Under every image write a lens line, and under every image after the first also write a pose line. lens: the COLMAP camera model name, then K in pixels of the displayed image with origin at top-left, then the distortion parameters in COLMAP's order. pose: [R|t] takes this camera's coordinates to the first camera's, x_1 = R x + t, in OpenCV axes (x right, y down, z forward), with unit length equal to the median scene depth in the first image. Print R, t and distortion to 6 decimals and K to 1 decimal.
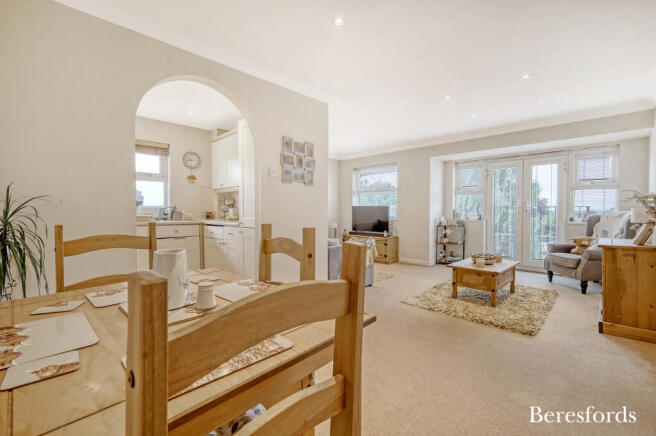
lens RADIAL K [[279.1, 0, 329.9], [0, 279.1, 219.1], [0, 0, 1]] dist [-0.000915, -0.000129]
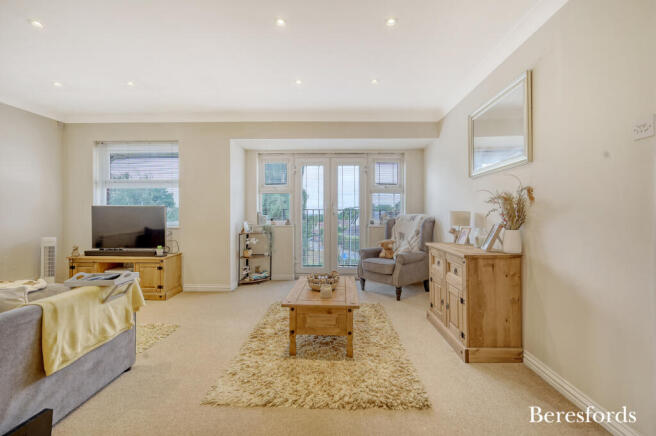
lens RADIAL K [[288.8, 0, 331.3], [0, 288.8, 215.5], [0, 0, 1]] dist [-0.000090, -0.000038]
pose [[0.736340, -0.003115, 0.676605, 0.057486], [0.020531, 0.999632, -0.017741, -0.008407], [-0.676300, 0.026954, 0.736133, 0.337028]]
